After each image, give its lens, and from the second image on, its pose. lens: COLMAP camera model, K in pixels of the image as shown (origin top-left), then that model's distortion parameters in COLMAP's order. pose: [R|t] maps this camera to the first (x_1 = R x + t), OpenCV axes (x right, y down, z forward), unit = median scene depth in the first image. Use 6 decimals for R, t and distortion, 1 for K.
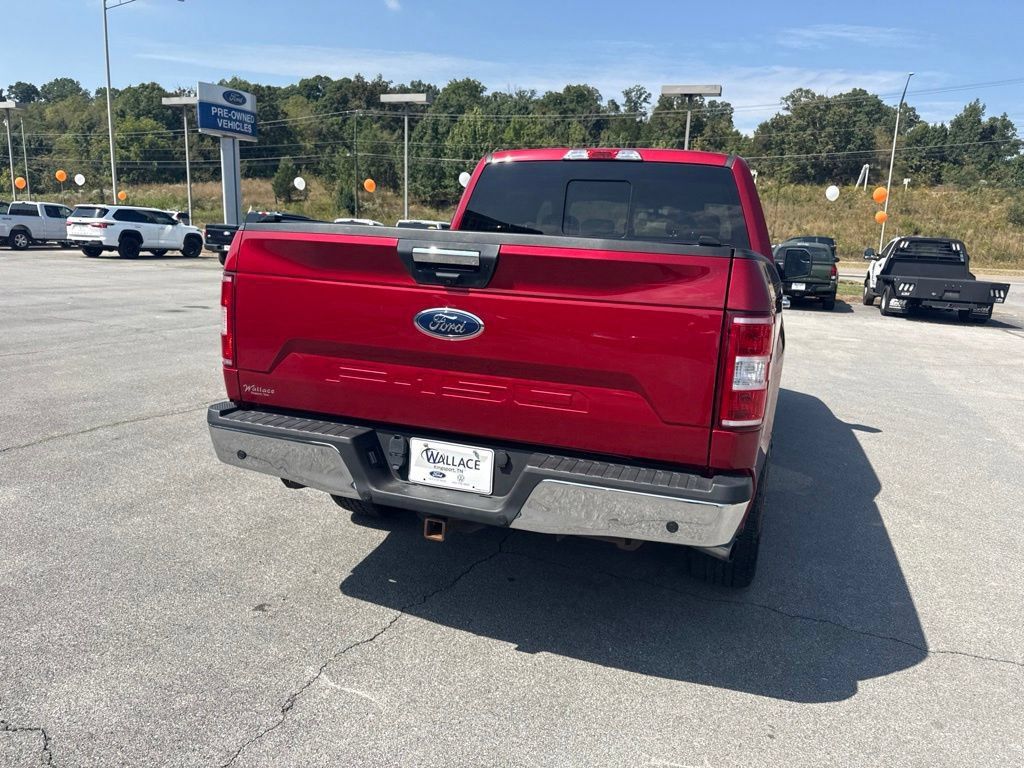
lens RADIAL K [[725.6, 0, 517.6], [0, 725.6, 384.6], [0, 0, 1]] dist [0.029090, -0.032533]
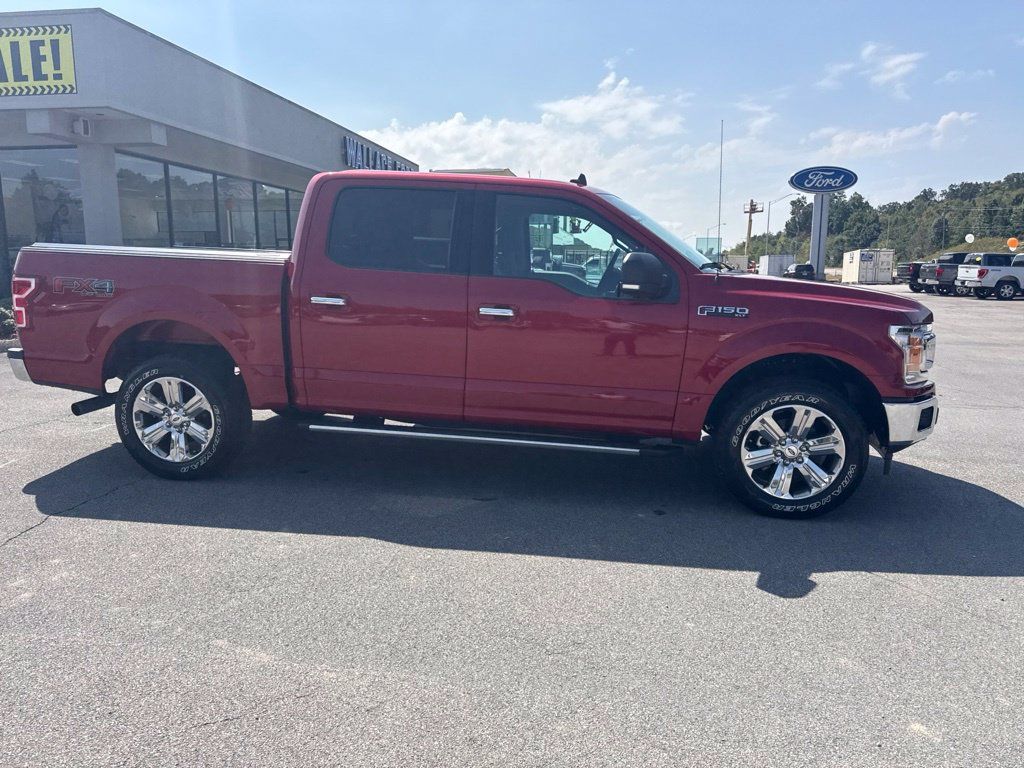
lens RADIAL K [[725.6, 0, 517.2], [0, 725.6, 380.6], [0, 0, 1]] dist [0.029090, -0.032533]
pose [[0.193531, 0.118677, -0.973890, 0.205401], [-0.199378, 0.976701, 0.079400, -0.019132], [0.960622, 0.178806, 0.212684, 0.148272]]
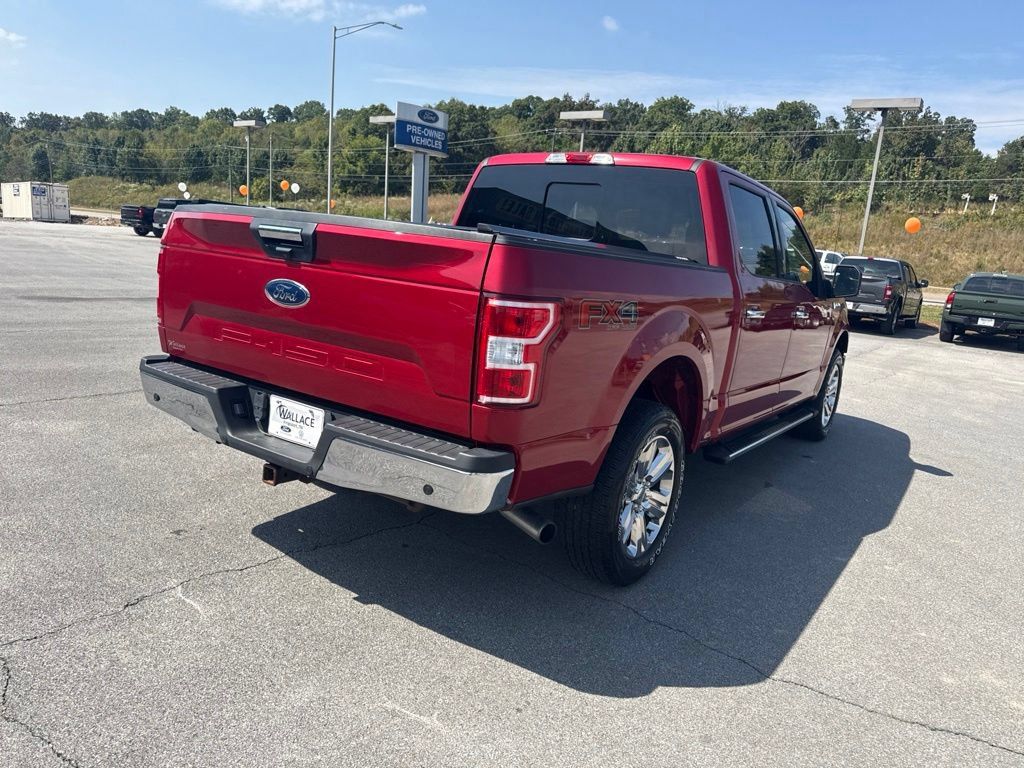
lens RADIAL K [[725.6, 0, 510.1], [0, 725.6, 386.5], [0, 0, 1]] dist [0.029090, -0.032533]
pose [[0.962032, 0.089555, -0.257826, 0.043434], [-0.094637, 0.995485, -0.007347, 0.002893], [0.256003, 0.031468, 0.966164, -0.000748]]
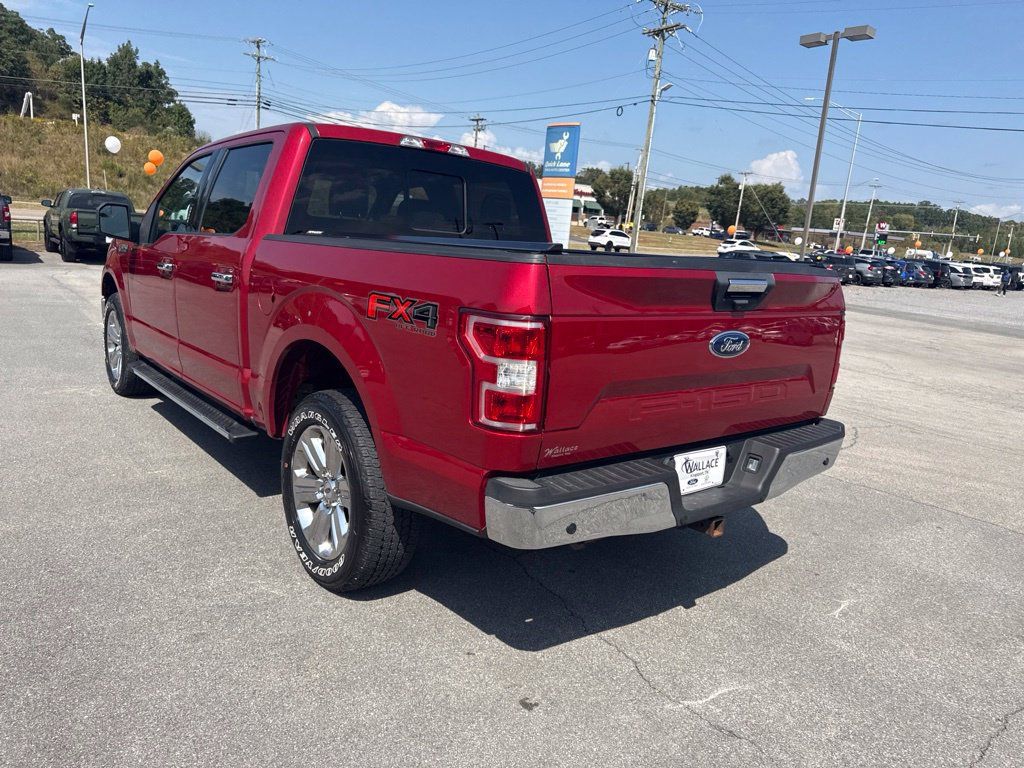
lens RADIAL K [[725.6, 0, 516.1], [0, 725.6, 389.1], [0, 0, 1]] dist [0.029090, -0.032533]
pose [[0.525992, -0.187050, 0.829665, -0.096380], [0.116365, 0.982169, 0.147659, -0.017540], [-0.842491, 0.018877, 0.538379, 0.053422]]
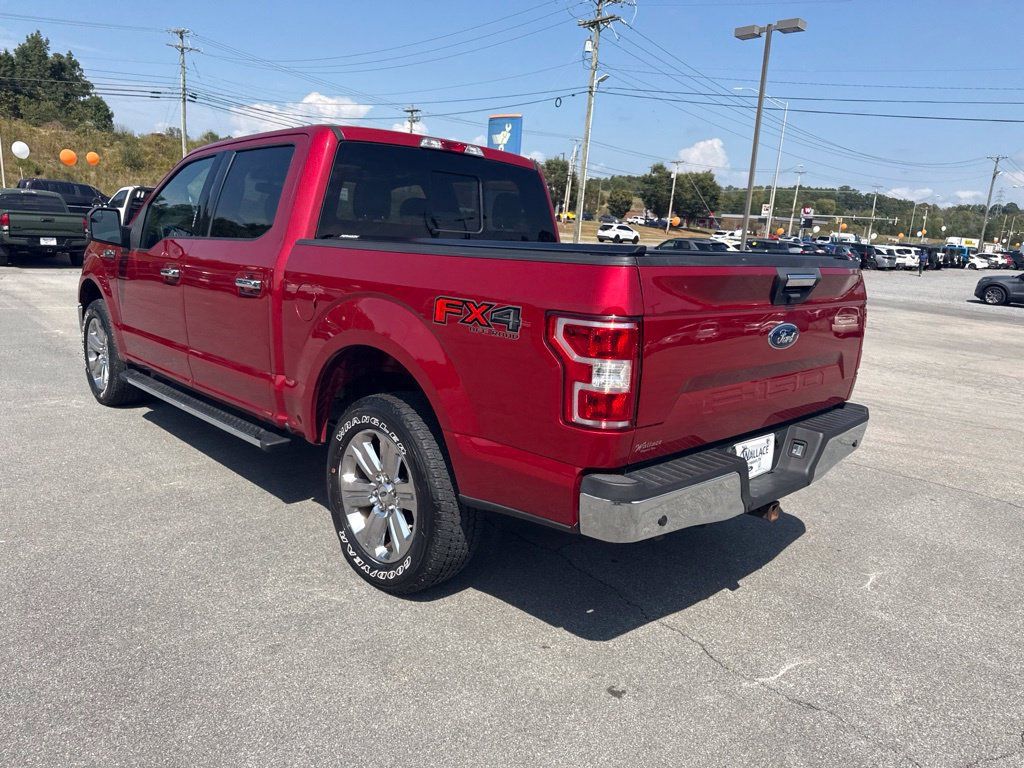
lens RADIAL K [[725.6, 0, 516.6], [0, 725.6, 383.6], [0, 0, 1]] dist [0.029090, -0.032533]
pose [[0.449705, -0.209496, 0.868261, -0.105471], [0.140570, 0.976590, 0.162827, -0.020841], [-0.882046, 0.048827, 0.468626, 0.065913]]
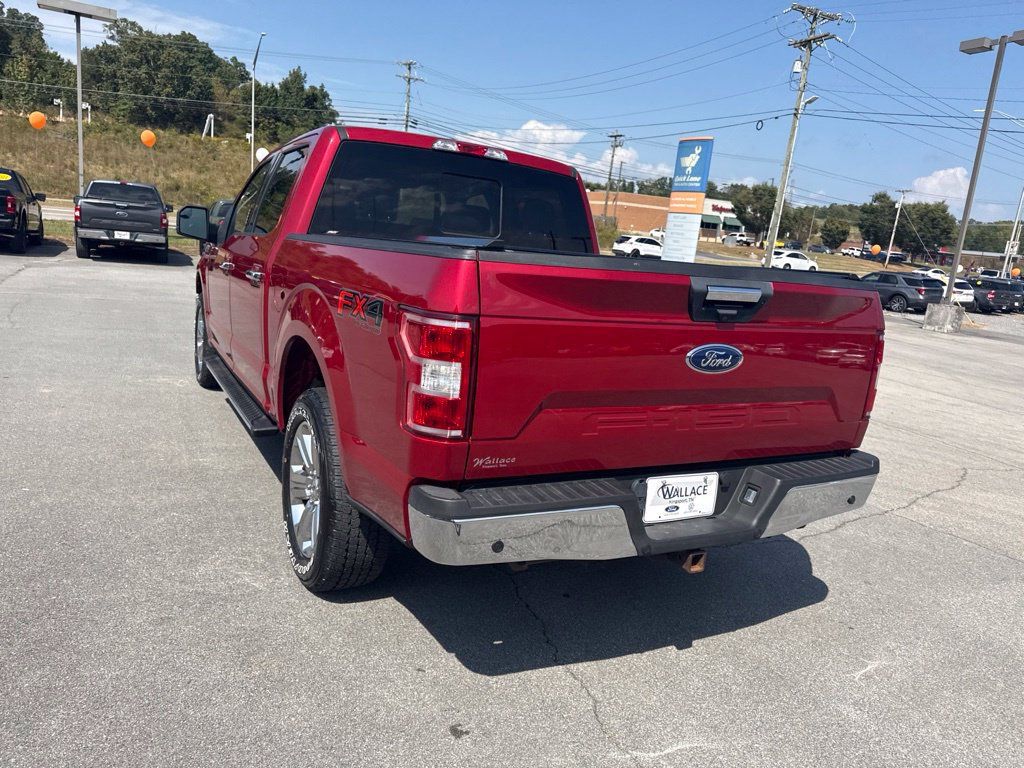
lens RADIAL K [[725.6, 0, 516.2], [0, 725.6, 386.5], [0, 0, 1]] dist [0.029090, -0.032533]
pose [[0.672592, -0.134823, 0.727628, -0.081076], [0.083318, 0.990808, 0.106572, -0.014057], [-0.735308, -0.011055, 0.677642, 0.040976]]
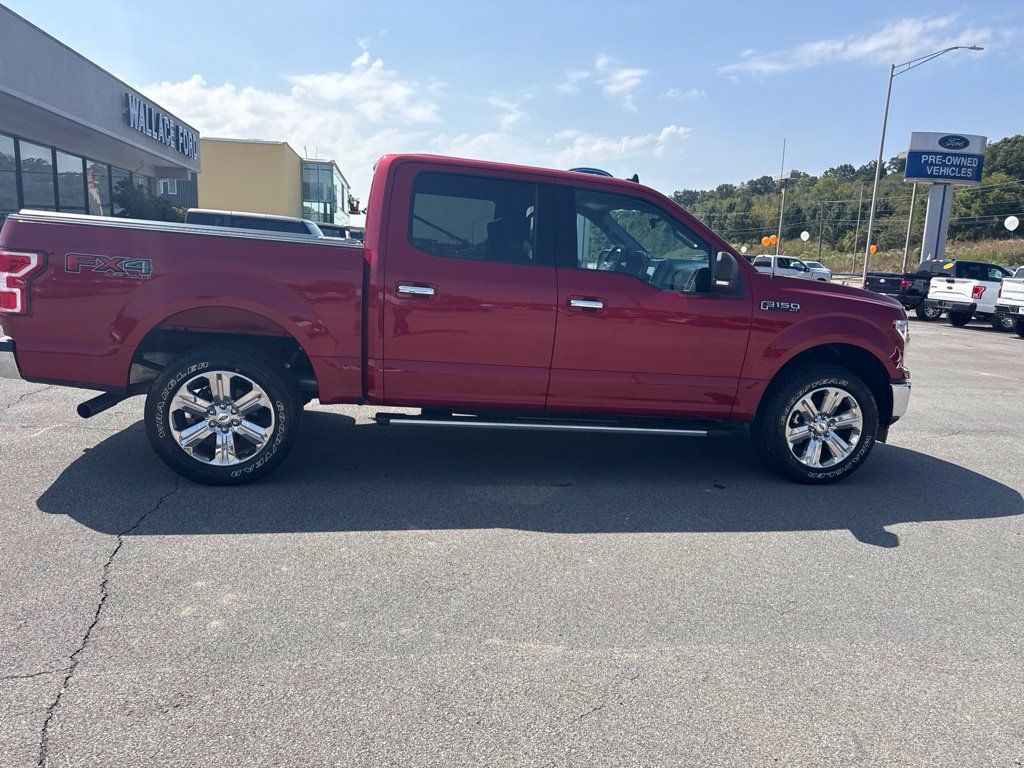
lens RADIAL K [[725.6, 0, 518.2], [0, 725.6, 383.5], [0, 0, 1]] dist [0.029090, -0.032533]
pose [[0.496002, 0.134008, -0.857918, 0.186031], [-0.202230, 0.978678, 0.035953, -0.006644], [0.844444, 0.155664, 0.512527, 0.086393]]
